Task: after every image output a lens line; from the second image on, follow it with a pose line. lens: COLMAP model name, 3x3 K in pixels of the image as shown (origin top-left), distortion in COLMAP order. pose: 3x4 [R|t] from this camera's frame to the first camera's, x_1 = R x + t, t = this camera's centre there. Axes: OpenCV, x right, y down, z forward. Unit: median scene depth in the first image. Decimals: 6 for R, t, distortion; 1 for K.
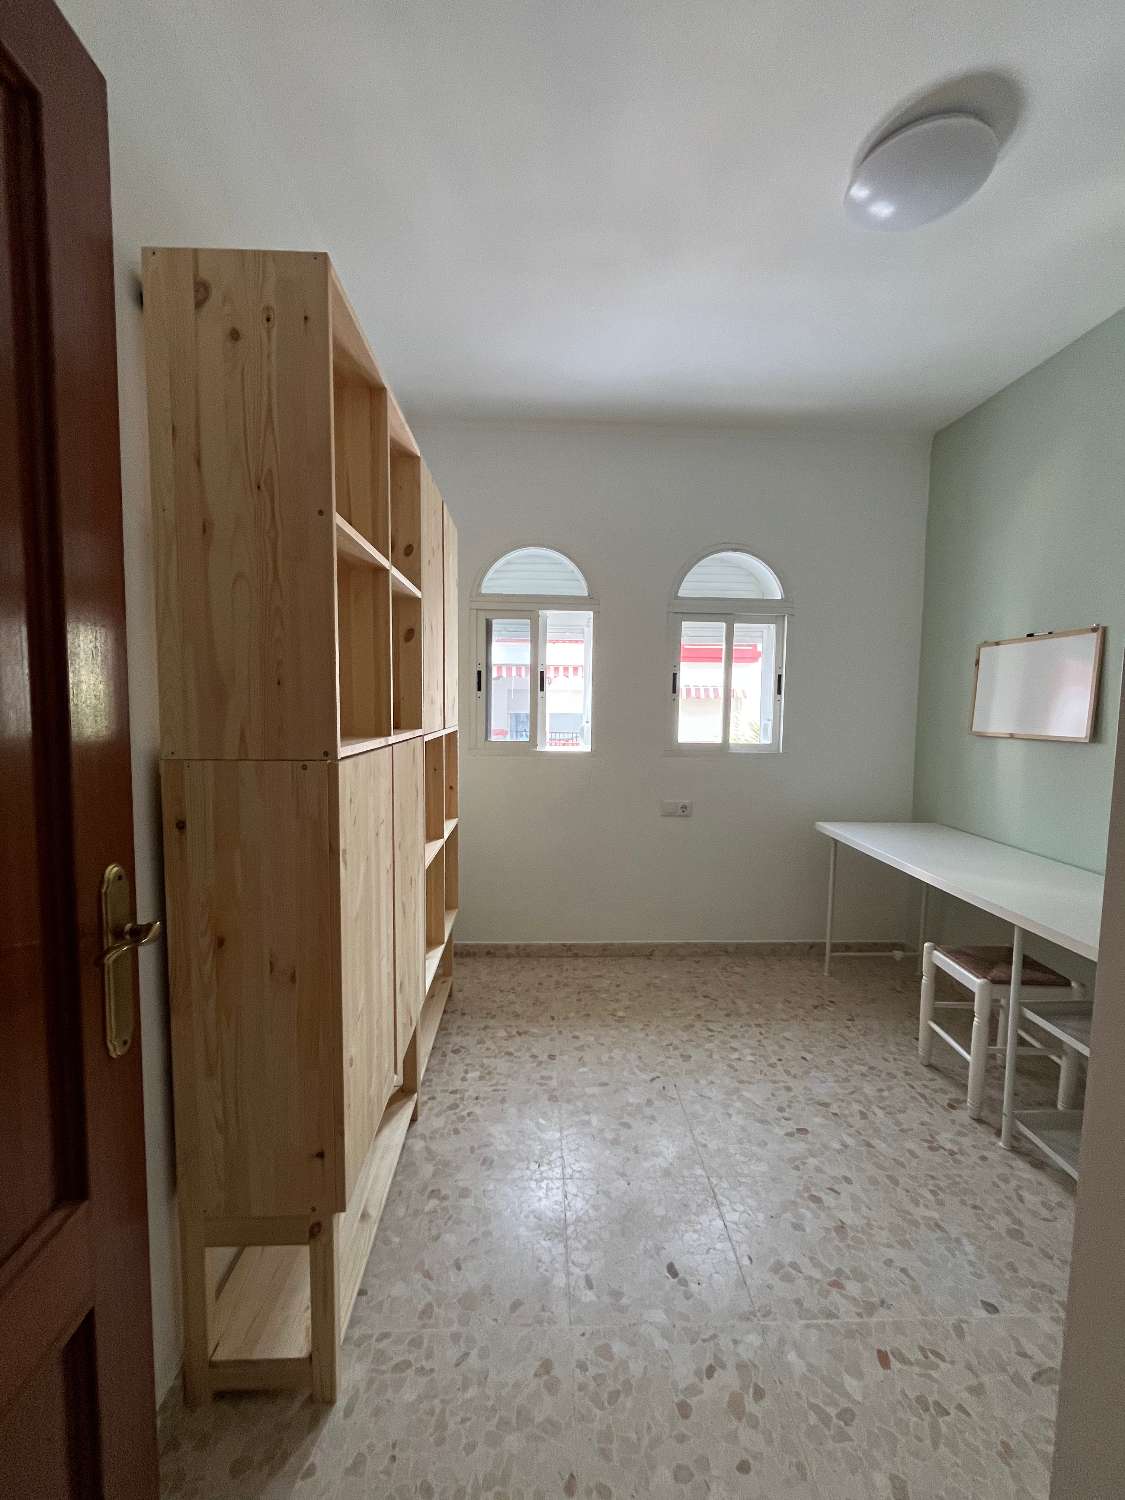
lens RADIAL K [[609.1, 0, 562.5], [0, 609.1, 750.0], [0, 0, 1]] dist [-0.005692, -0.000025]
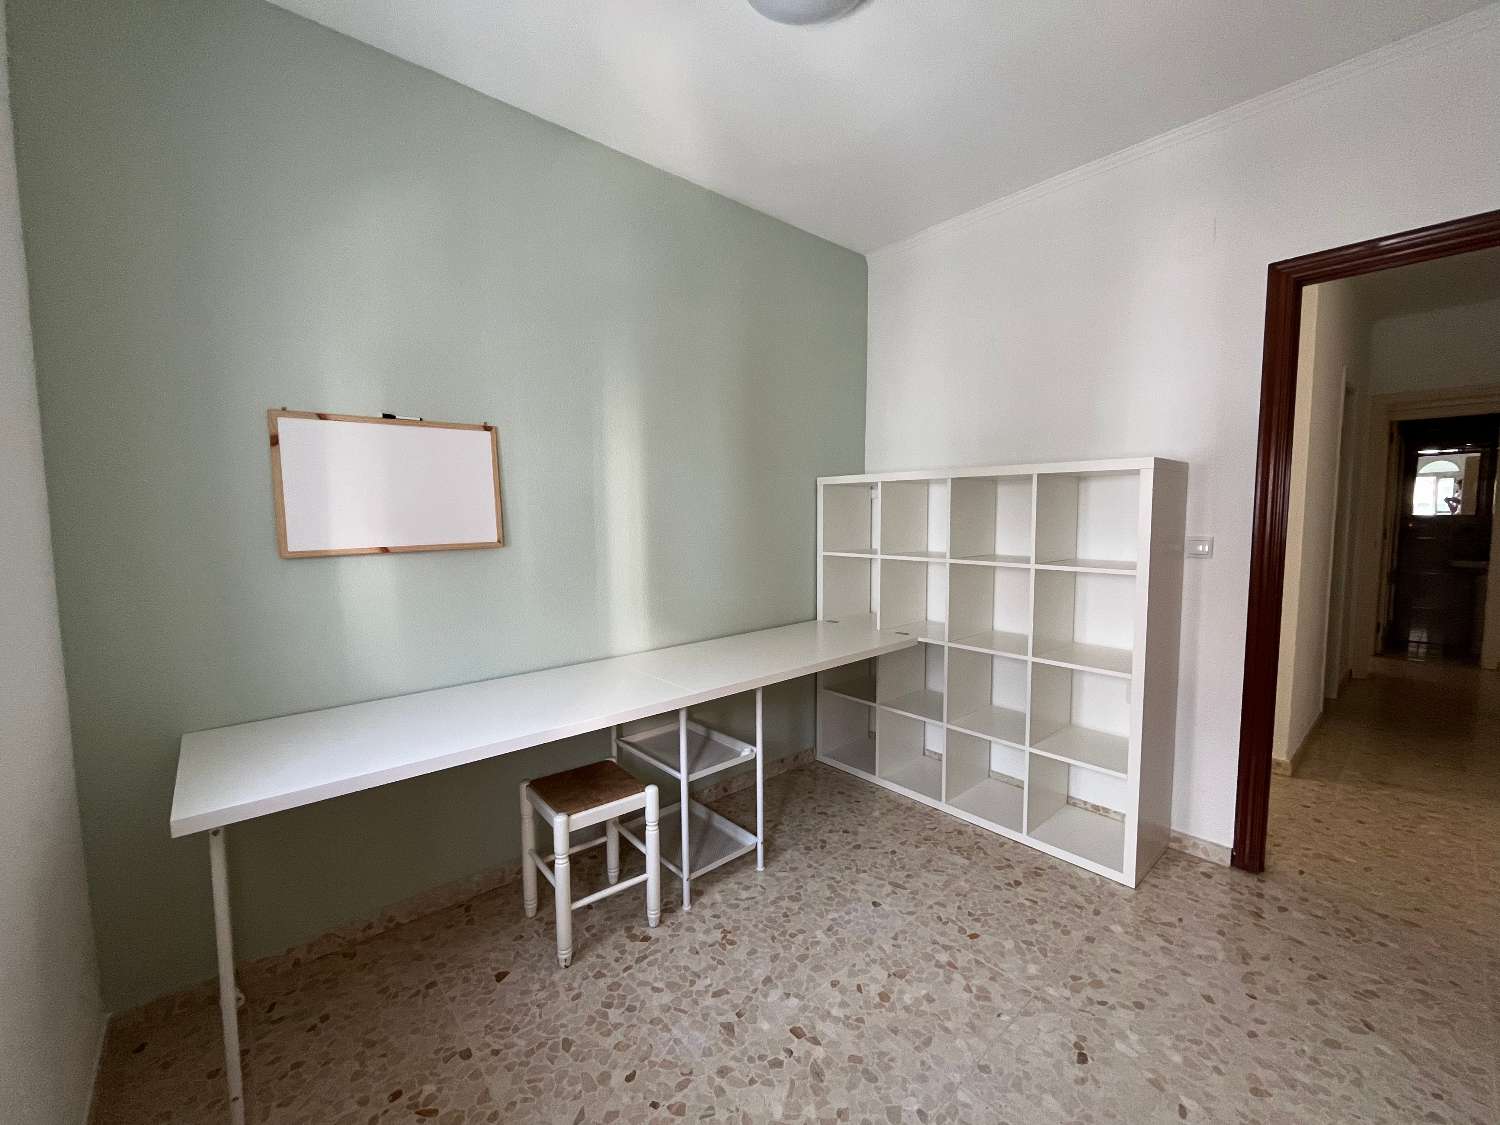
lens RADIAL K [[609.1, 0, 746.3], [0, 609.1, 564.3], [0, 0, 1]] dist [-0.005692, -0.000025]
pose [[-0.630153, -0.074348, 0.772904, -0.150667], [0.062867, 0.987252, 0.146223, -0.120475], [-0.773922, 0.140733, -0.617445, 1.544563]]
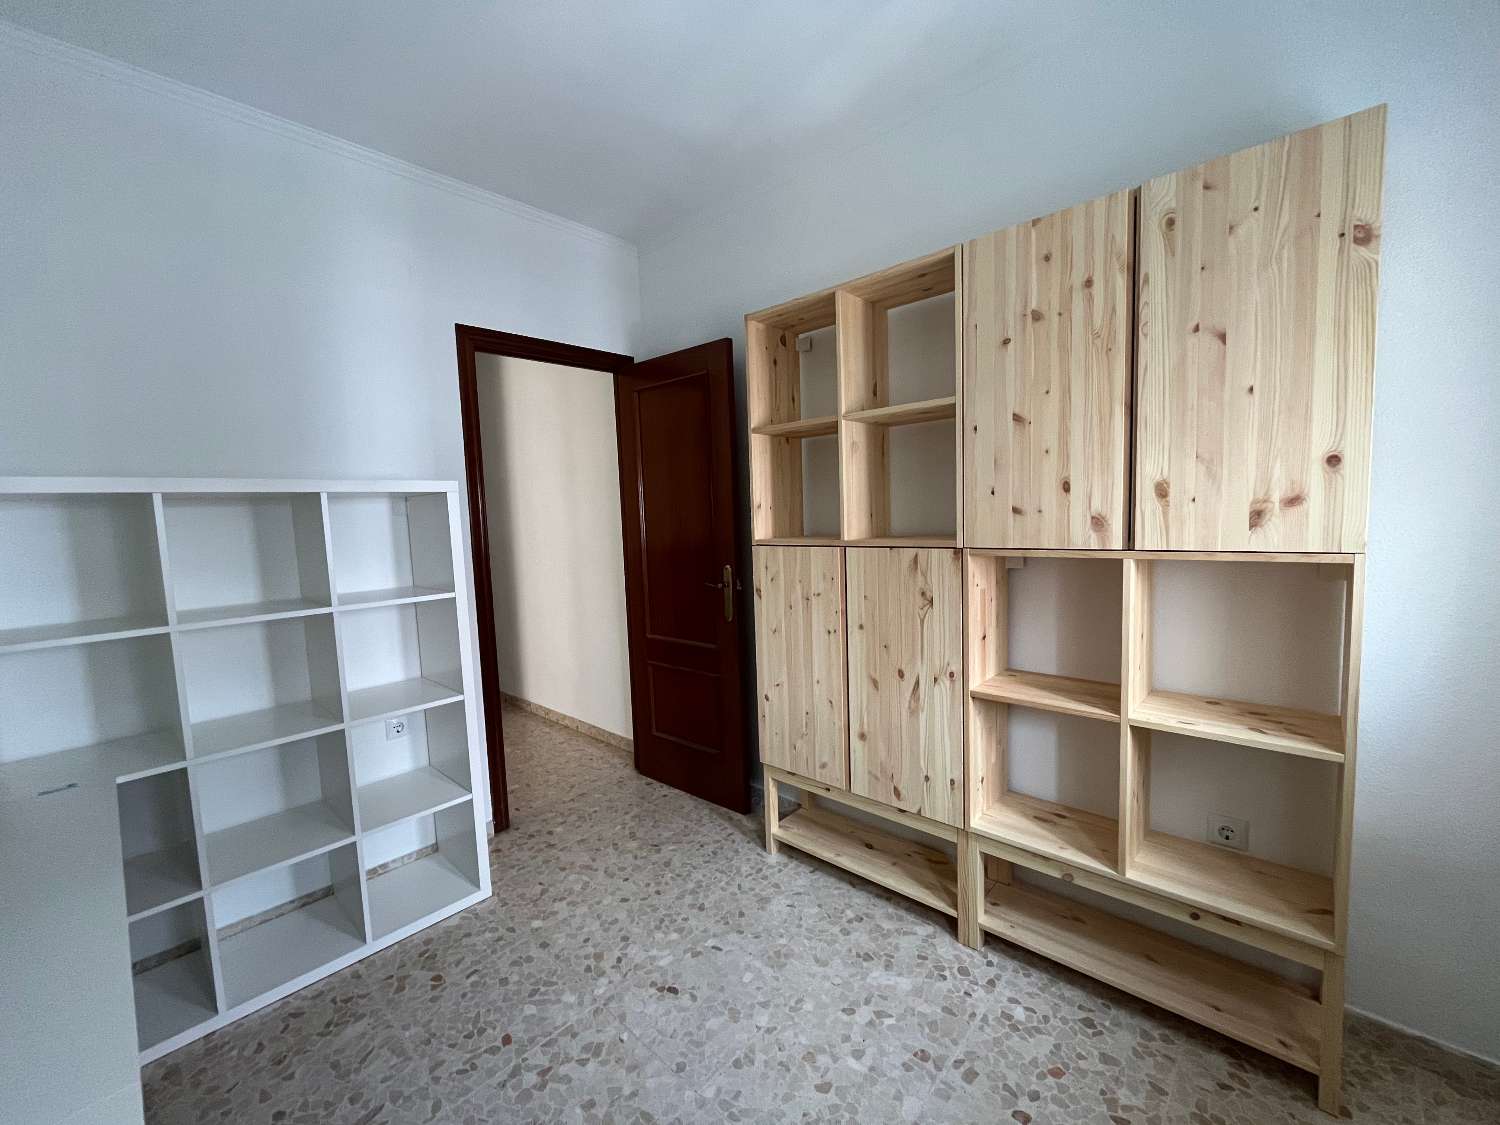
lens RADIAL K [[609.1, 0, 746.3], [0, 609.1, 564.3], [0, 0, 1]] dist [-0.005692, -0.000025]
pose [[-0.707091, 0.076625, -0.702958, 0.683298], [-0.027692, 0.990348, 0.135806, -0.121097], [0.706580, 0.115493, -0.698145, 1.463693]]
